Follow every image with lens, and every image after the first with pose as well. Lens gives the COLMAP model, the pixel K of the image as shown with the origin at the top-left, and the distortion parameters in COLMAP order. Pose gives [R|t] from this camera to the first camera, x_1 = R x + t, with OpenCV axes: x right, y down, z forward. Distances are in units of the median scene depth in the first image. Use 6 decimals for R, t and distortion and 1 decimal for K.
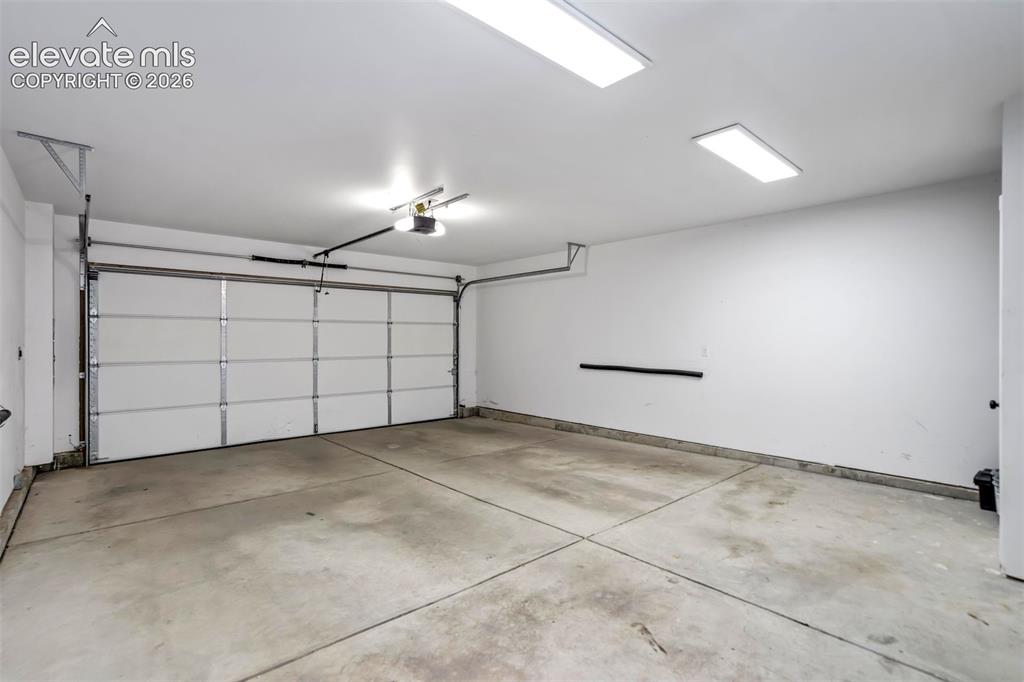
lens RADIAL K [[480.2, 0, 506.6], [0, 480.2, 345.5], [0, 0, 1]] dist [-0.042897, 0.024014]
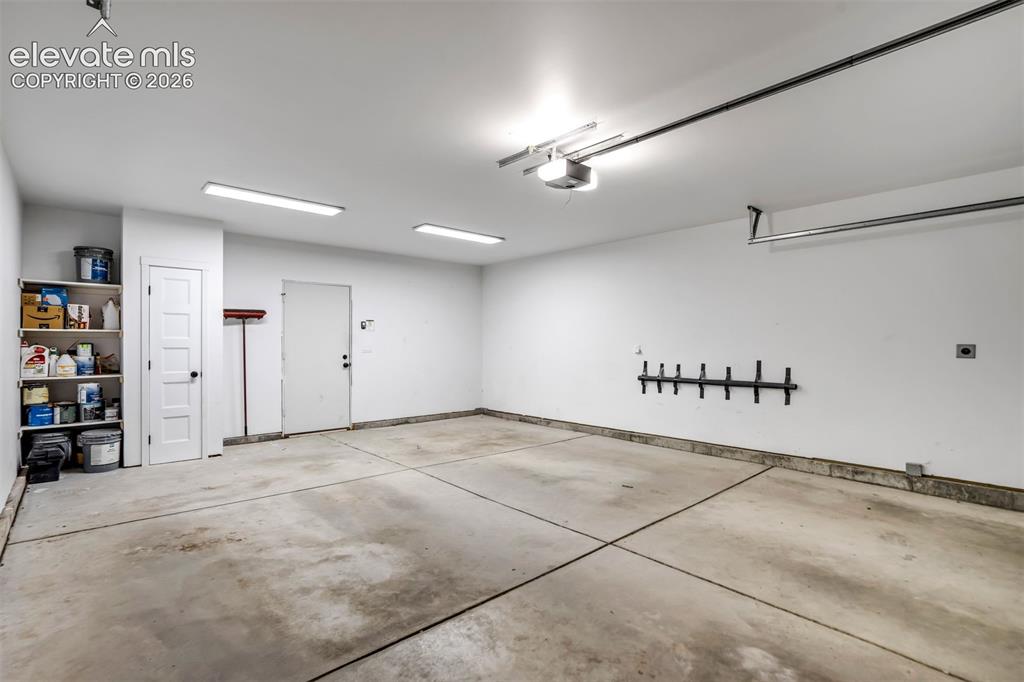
lens RADIAL K [[480.2, 0, 506.6], [0, 480.2, 345.5], [0, 0, 1]] dist [-0.042897, 0.024014]
pose [[-0.999958, -0.000373, -0.009206, -0.092706], [-0.000478, 0.999935, 0.011433, -0.004720], [0.009201, 0.011437, -0.999892, 1.943372]]
